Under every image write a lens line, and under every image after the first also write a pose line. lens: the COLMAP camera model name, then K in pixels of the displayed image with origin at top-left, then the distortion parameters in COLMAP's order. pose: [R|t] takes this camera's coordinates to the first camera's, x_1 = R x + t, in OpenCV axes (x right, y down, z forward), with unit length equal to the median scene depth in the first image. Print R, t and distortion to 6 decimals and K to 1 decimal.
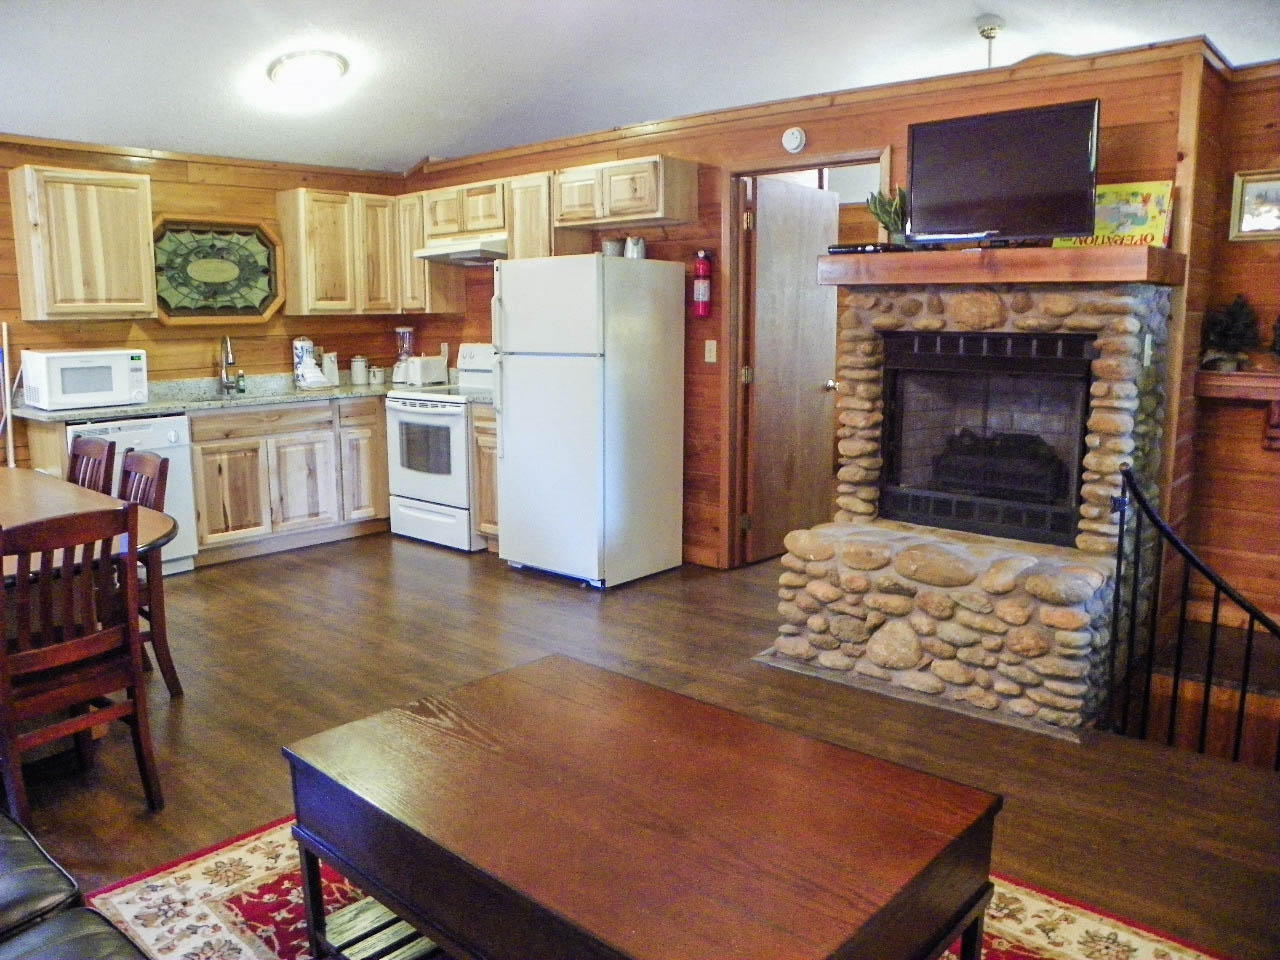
lens RADIAL K [[963.7, 0, 637.5], [0, 963.7, 480.6], [0, 0, 1]] dist [-0.154646, 0.093282]
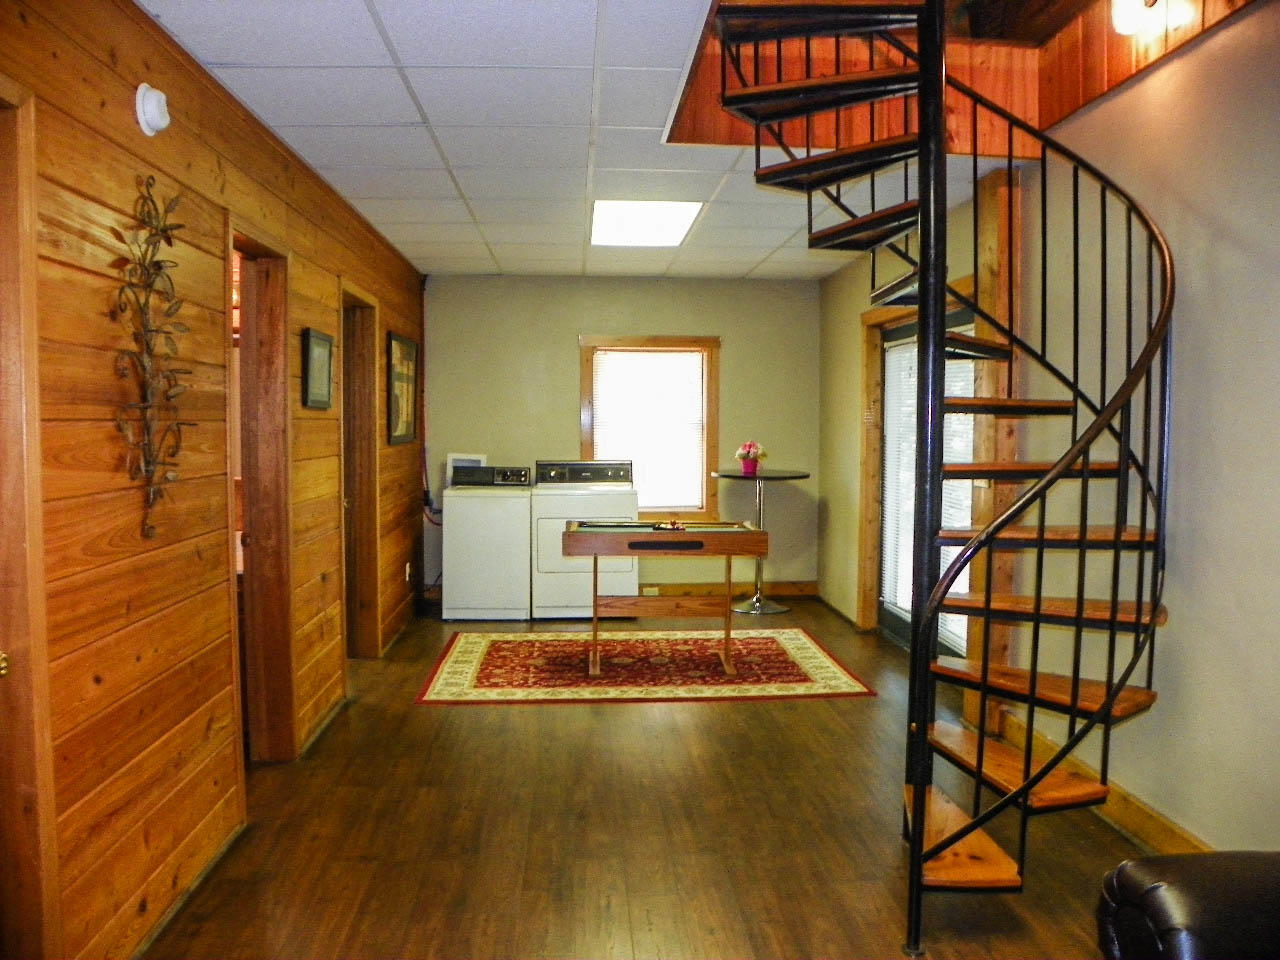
lens RADIAL K [[963.7, 0, 638.4], [0, 963.7, 476.4], [0, 0, 1]] dist [-0.154646, 0.093282]
pose [[0.711394, -0.030939, 0.702112, -0.762108], [0.107233, 0.992111, -0.064933, 0.067414], [-0.694564, 0.121482, 0.709100, -0.403105]]
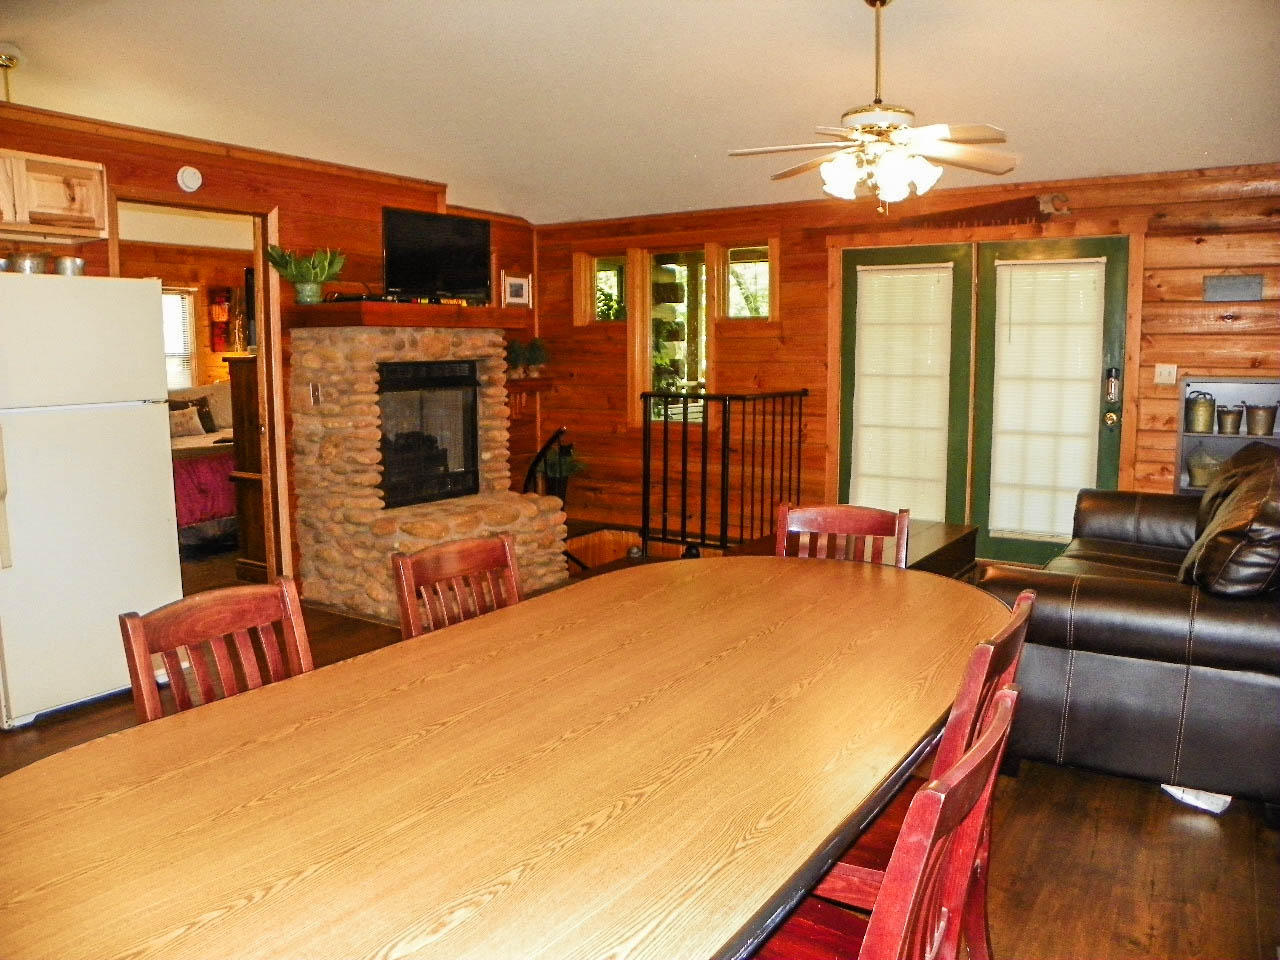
lens RADIAL K [[963.7, 0, 634.6], [0, 963.7, 475.9], [0, 0, 1]] dist [-0.154646, 0.093282]
pose [[-0.130389, -0.120086, 0.984164, -0.835387], [0.171510, 0.974941, 0.141683, -0.102612], [-0.976516, 0.187267, -0.106525, 0.647495]]
